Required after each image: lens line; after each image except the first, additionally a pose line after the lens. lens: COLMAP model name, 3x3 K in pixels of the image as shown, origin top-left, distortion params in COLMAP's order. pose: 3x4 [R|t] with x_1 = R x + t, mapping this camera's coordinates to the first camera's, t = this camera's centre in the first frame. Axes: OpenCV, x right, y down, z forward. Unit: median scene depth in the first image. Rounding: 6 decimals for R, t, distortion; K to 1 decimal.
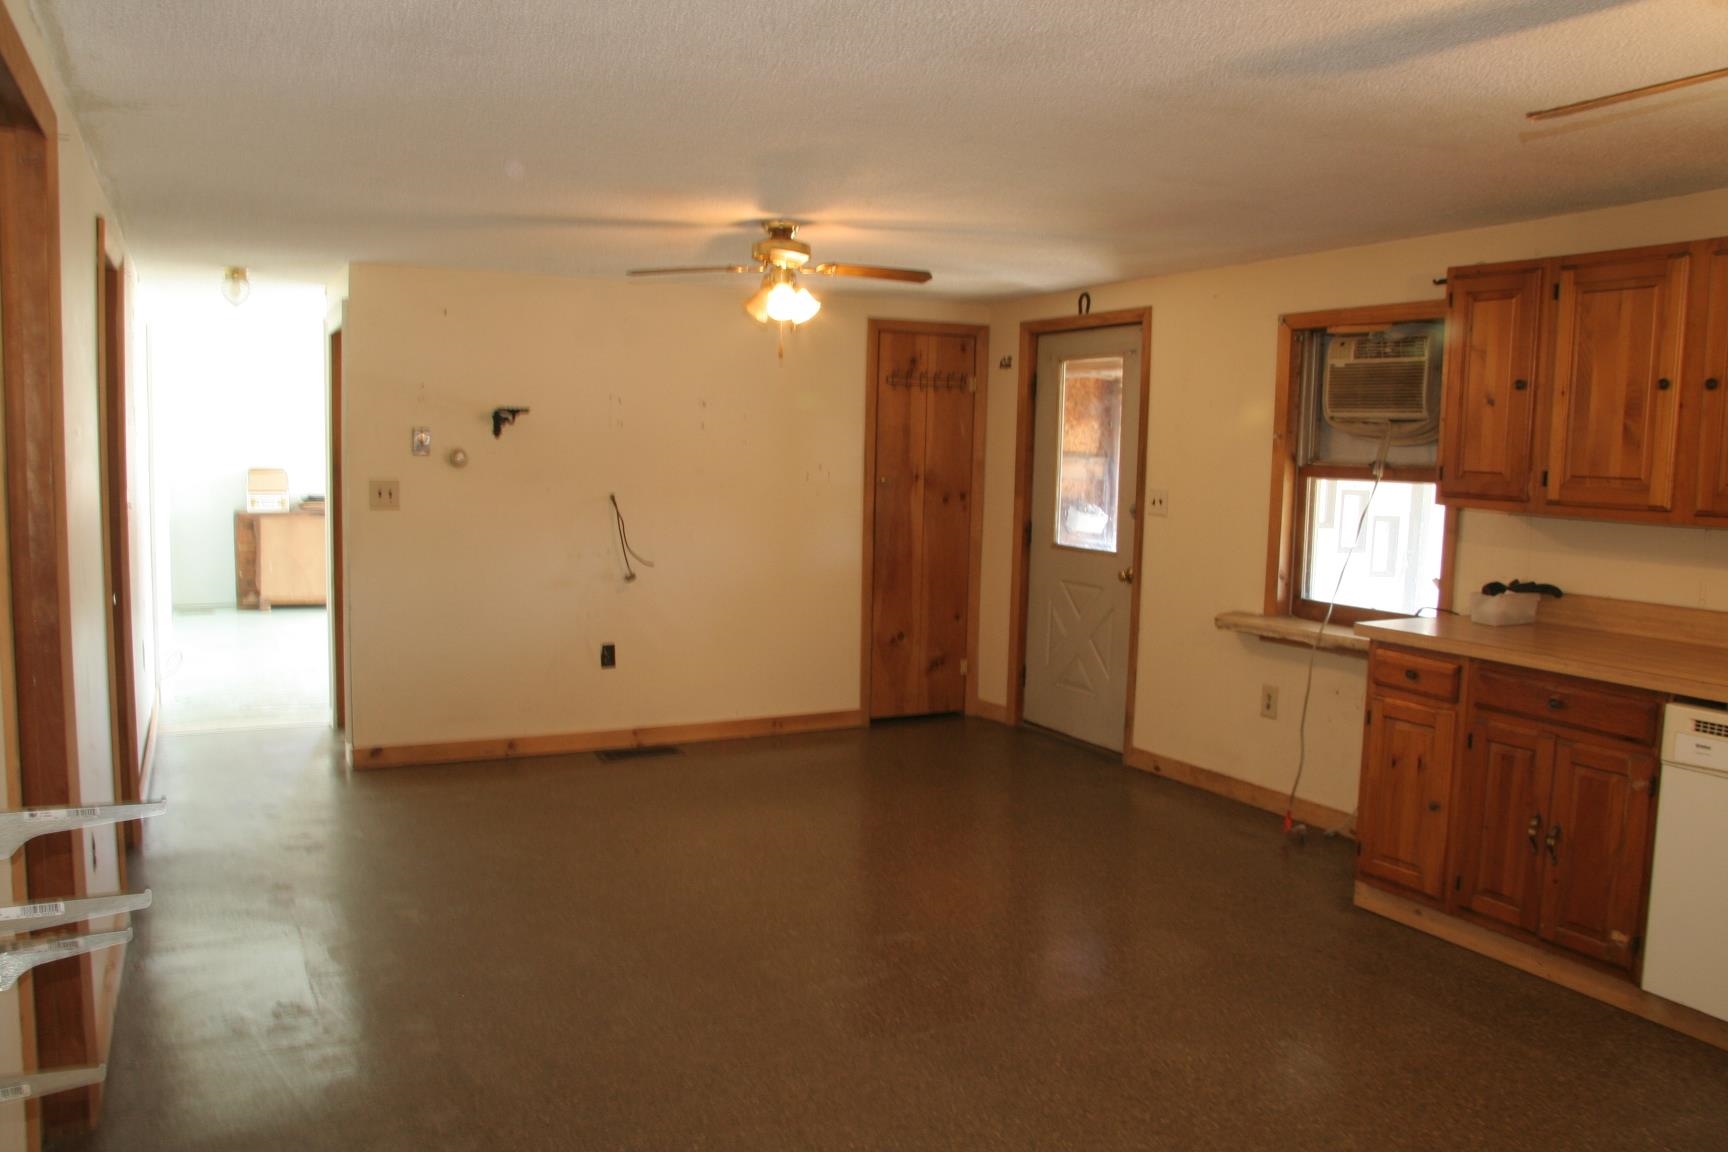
lens RADIAL K [[1396.6, 0, 864.0], [0, 1396.6, 576.0], [0, 0, 1]] dist [-0.009433, -0.003650]
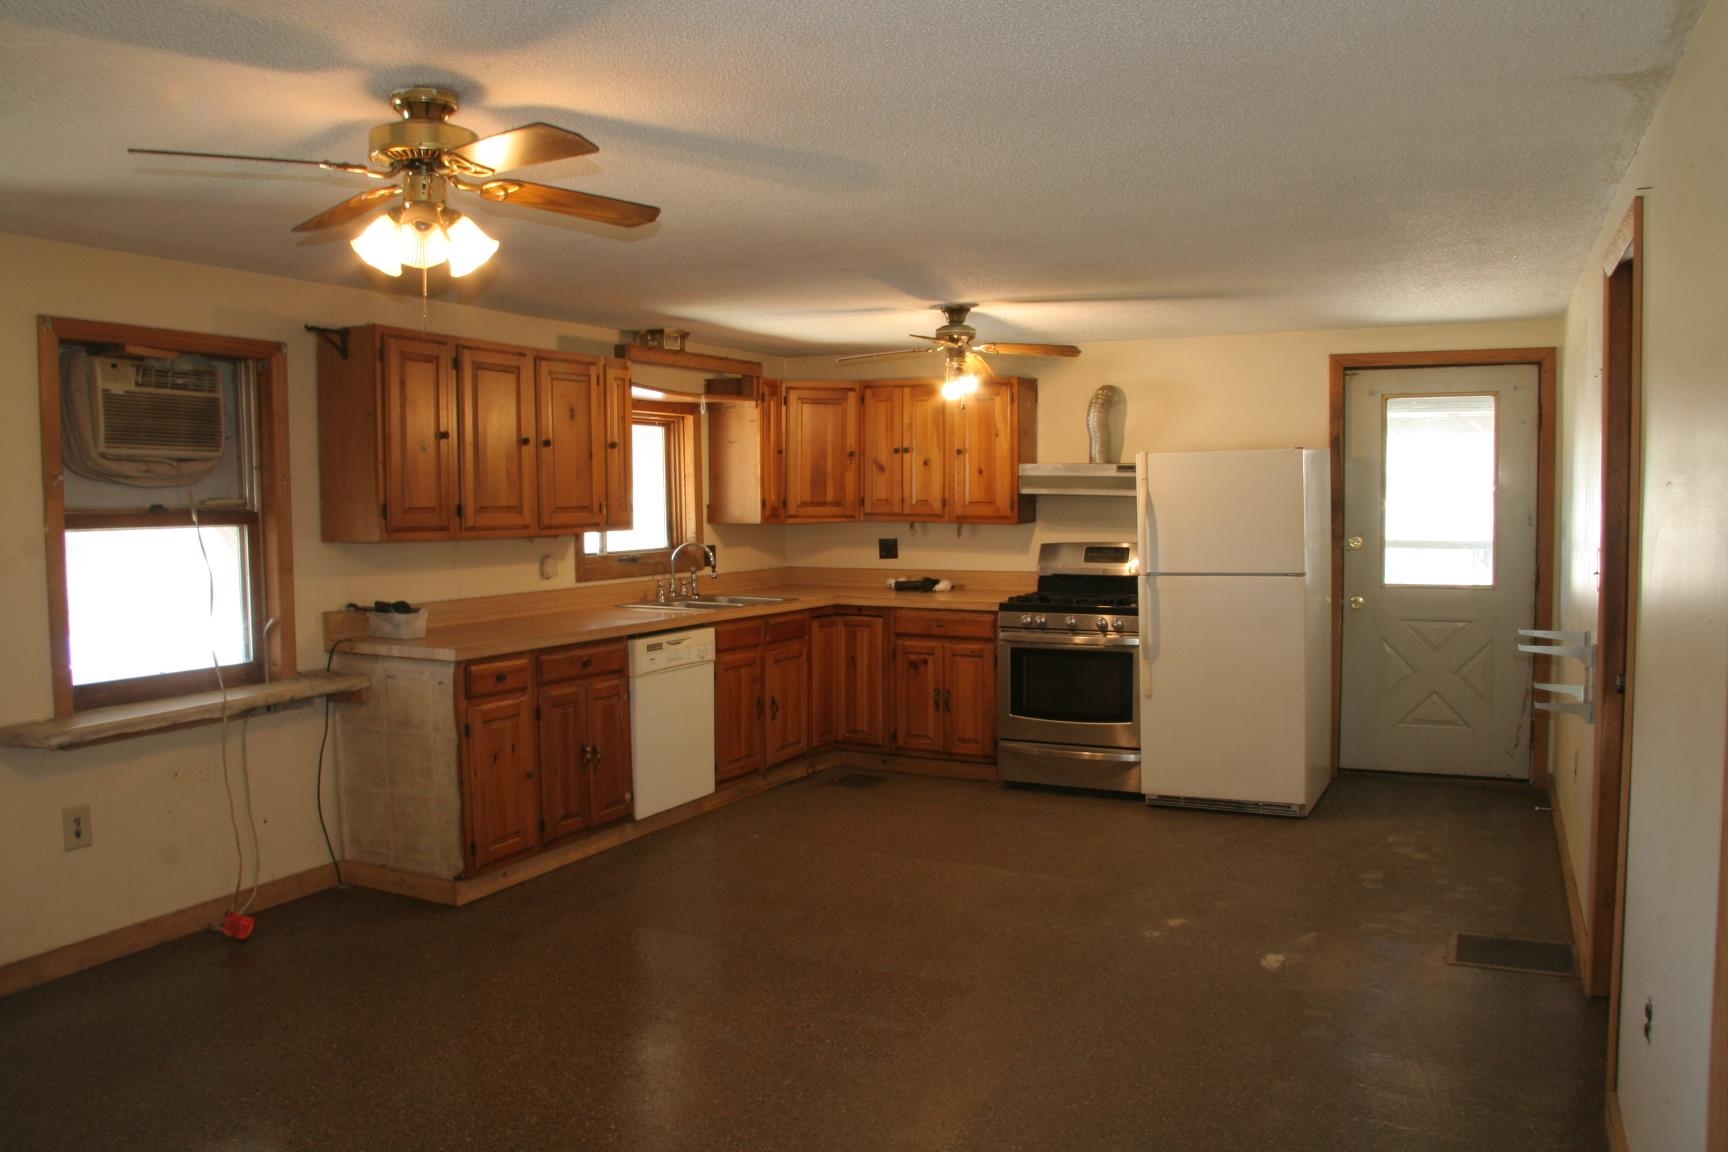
lens RADIAL K [[1396.6, 0, 864.0], [0, 1396.6, 576.0], [0, 0, 1]] dist [-0.009433, -0.003650]
pose [[-0.586483, -0.069878, 0.806942, -0.723368], [0.070648, 0.988061, 0.136908, -0.152429], [-0.806875, 0.137303, -0.574544, 1.383689]]
